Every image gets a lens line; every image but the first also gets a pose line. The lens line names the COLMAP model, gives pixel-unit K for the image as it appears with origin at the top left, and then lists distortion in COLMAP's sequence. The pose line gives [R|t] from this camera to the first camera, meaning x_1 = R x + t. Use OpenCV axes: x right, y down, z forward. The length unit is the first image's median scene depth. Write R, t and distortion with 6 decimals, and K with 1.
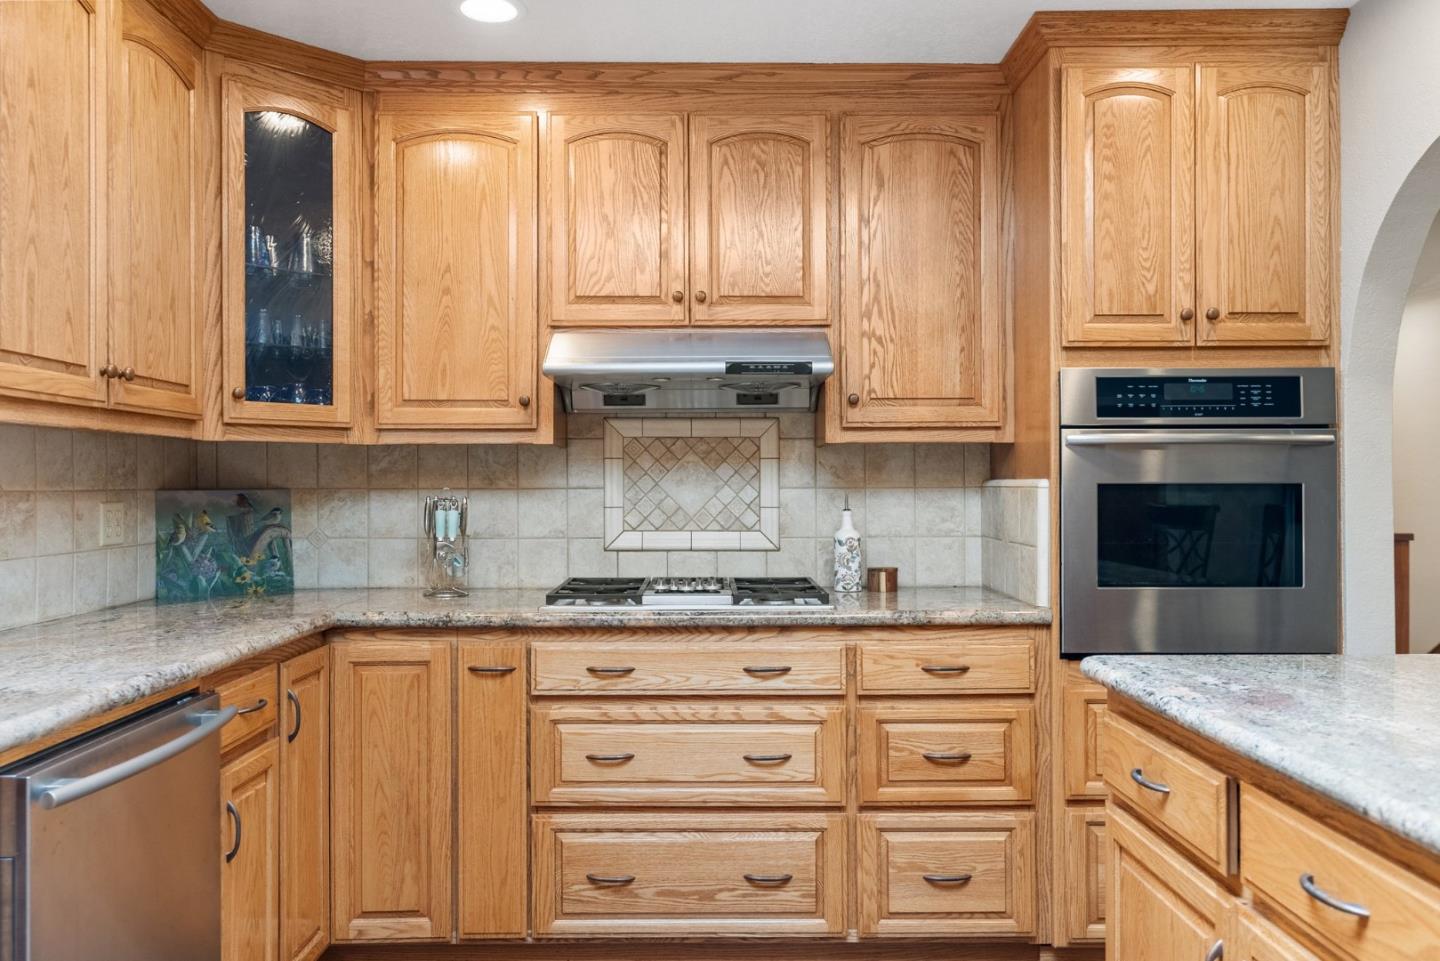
lens RADIAL K [[1094.2, 0, 716.1], [0, 1094.2, 484.3], [0, 0, 1]] dist [0.008689, -0.004594]
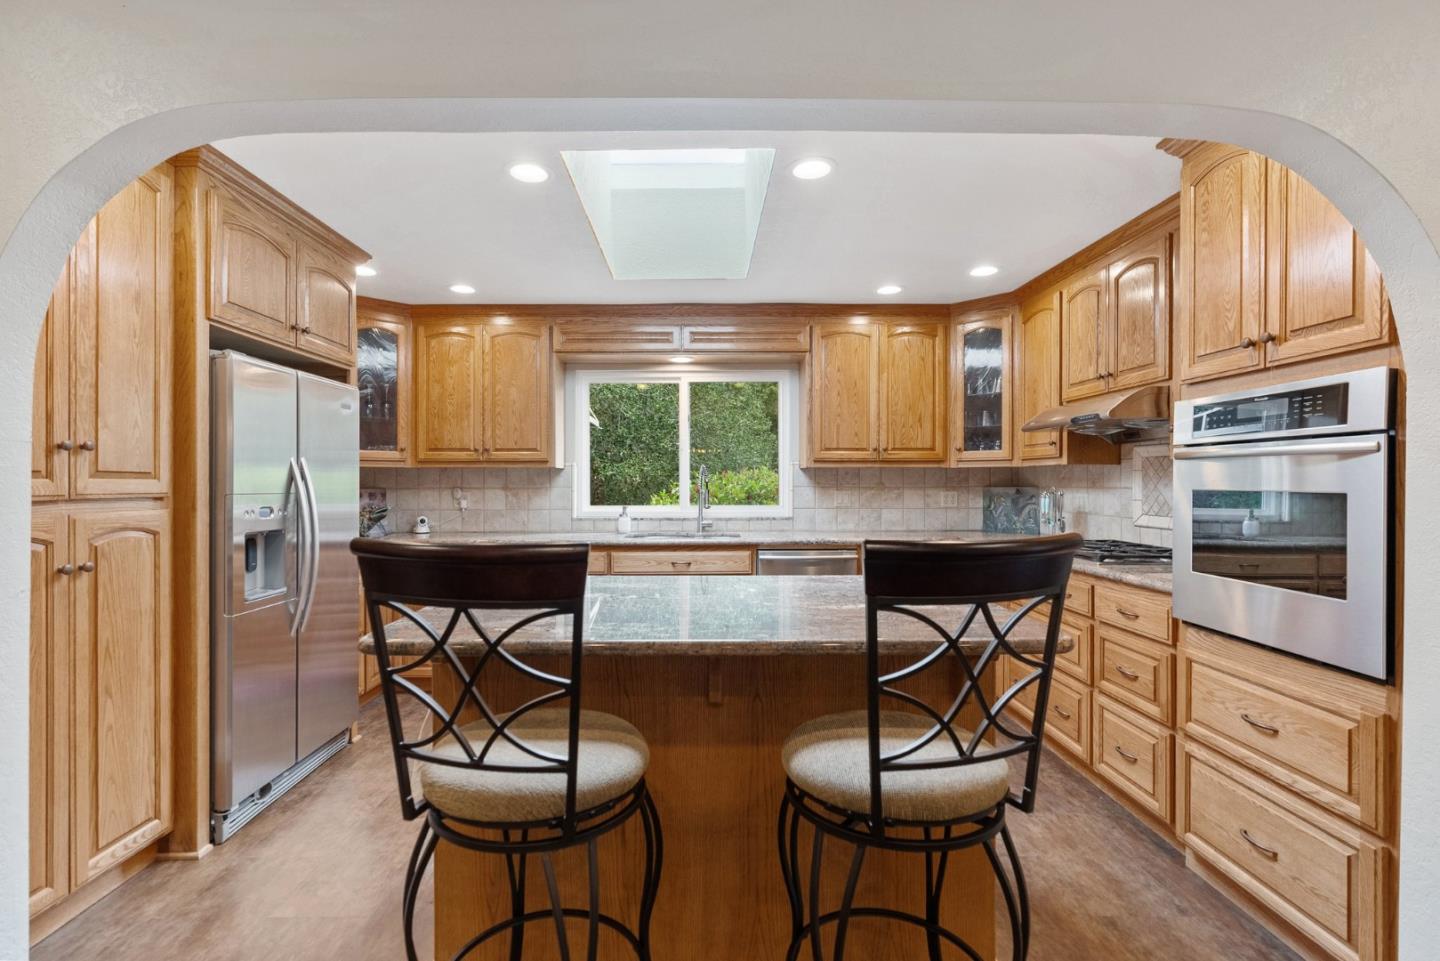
lens RADIAL K [[659.9, 0, 697.9], [0, 659.9, 485.1], [0, 0, 1]] dist [-0.003507, 0.001899]
pose [[-0.015819, 0.008861, -0.999836, 0.967013], [0.002200, 0.999959, 0.008827, -0.012421], [0.999872, -0.002060, -0.015838, 0.377765]]
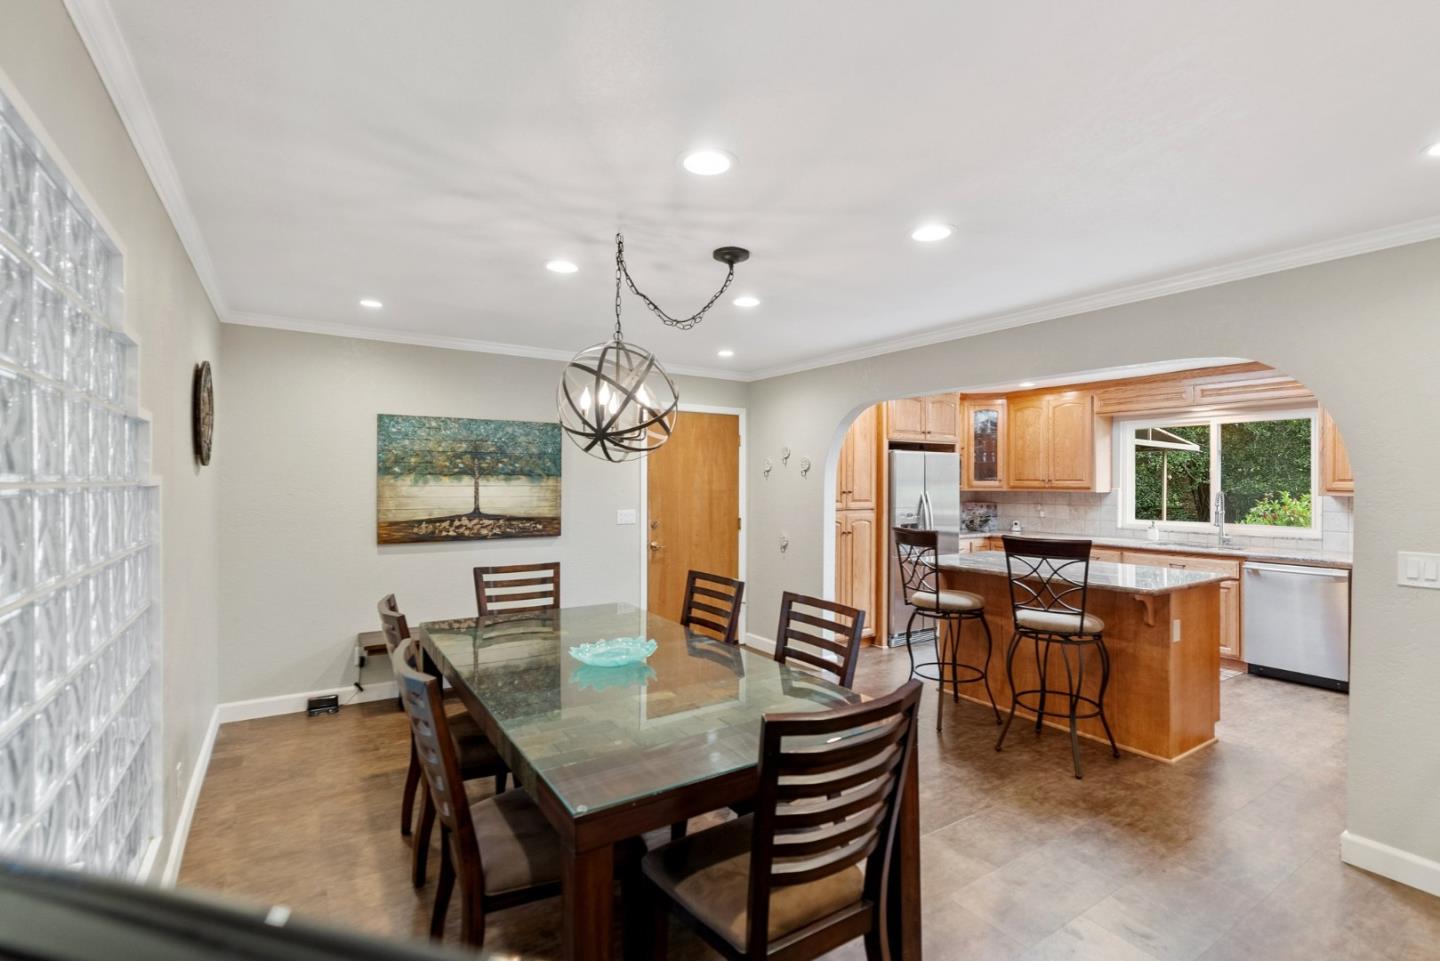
lens RADIAL K [[659.9, 0, 728.7], [0, 659.9, 480.6], [0, 0, 1]] dist [-0.003507, 0.001899]
pose [[-0.838894, 0.001145, -0.544293, 1.629102], [0.001542, 0.999999, -0.000272, -0.073961], [0.544292, -0.001068, -0.838895, 1.136001]]
